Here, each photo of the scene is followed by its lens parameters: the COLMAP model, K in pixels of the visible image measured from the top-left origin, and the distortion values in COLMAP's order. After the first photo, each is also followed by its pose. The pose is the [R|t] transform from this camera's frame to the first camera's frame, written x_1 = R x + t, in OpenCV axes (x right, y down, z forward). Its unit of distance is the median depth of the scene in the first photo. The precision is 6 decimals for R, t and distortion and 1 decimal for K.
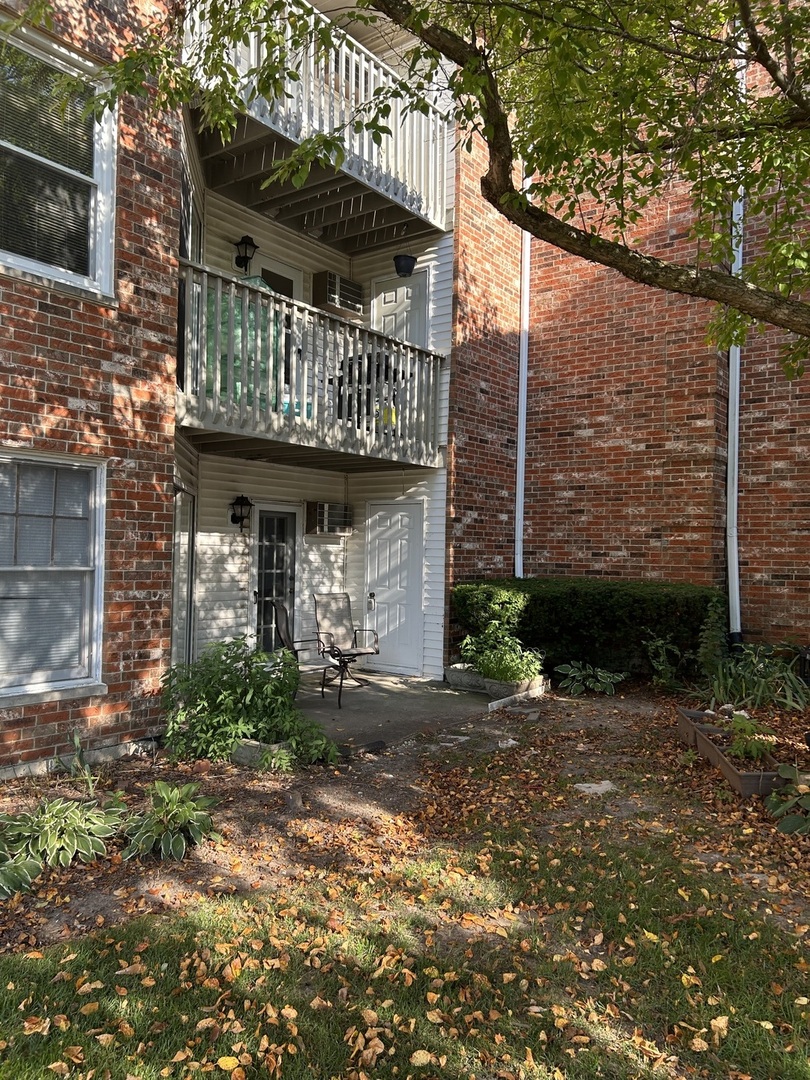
lens RADIAL K [[808.7, 0, 402.7], [0, 808.7, 541.1], [0, 0, 1]] dist [0.013906, -0.034747]
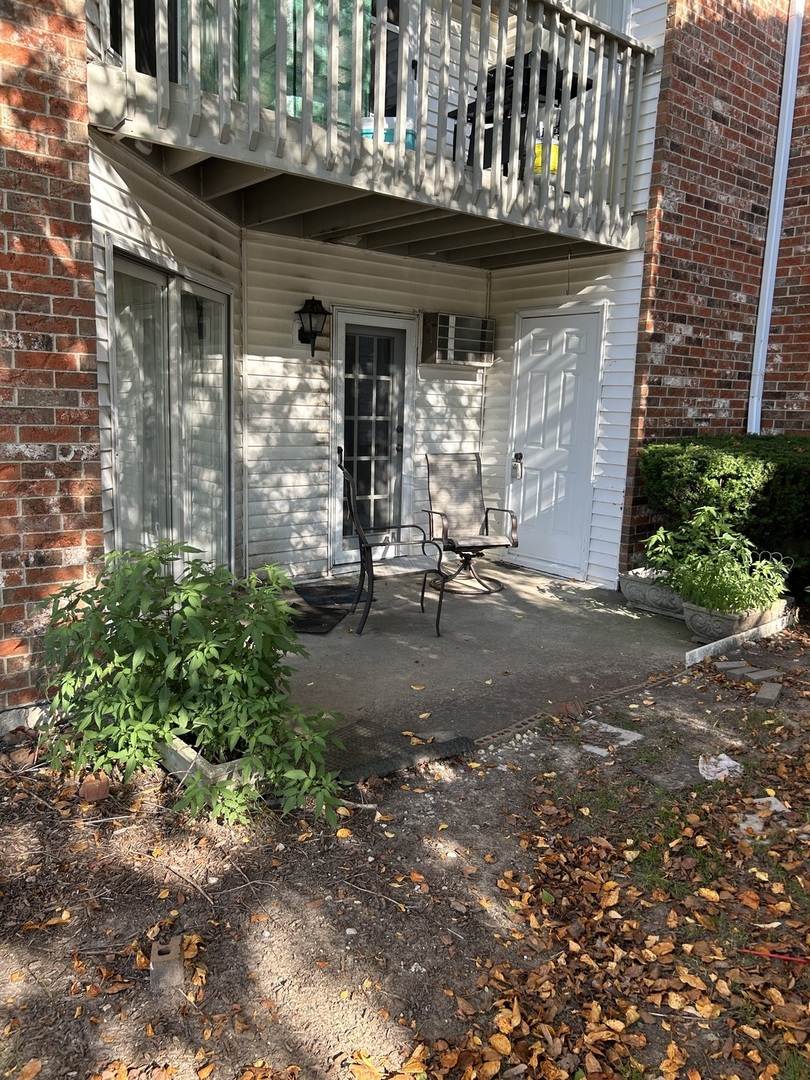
lens RADIAL K [[808.7, 0, 410.7], [0, 808.7, 555.4], [0, 0, 1]] dist [0.013906, -0.034747]
pose [[0.972134, 0.053491, -0.228242, 0.036362], [-0.007800, 0.980461, 0.196561, 0.017203], [0.234297, -0.189303, 0.953556, 0.350222]]
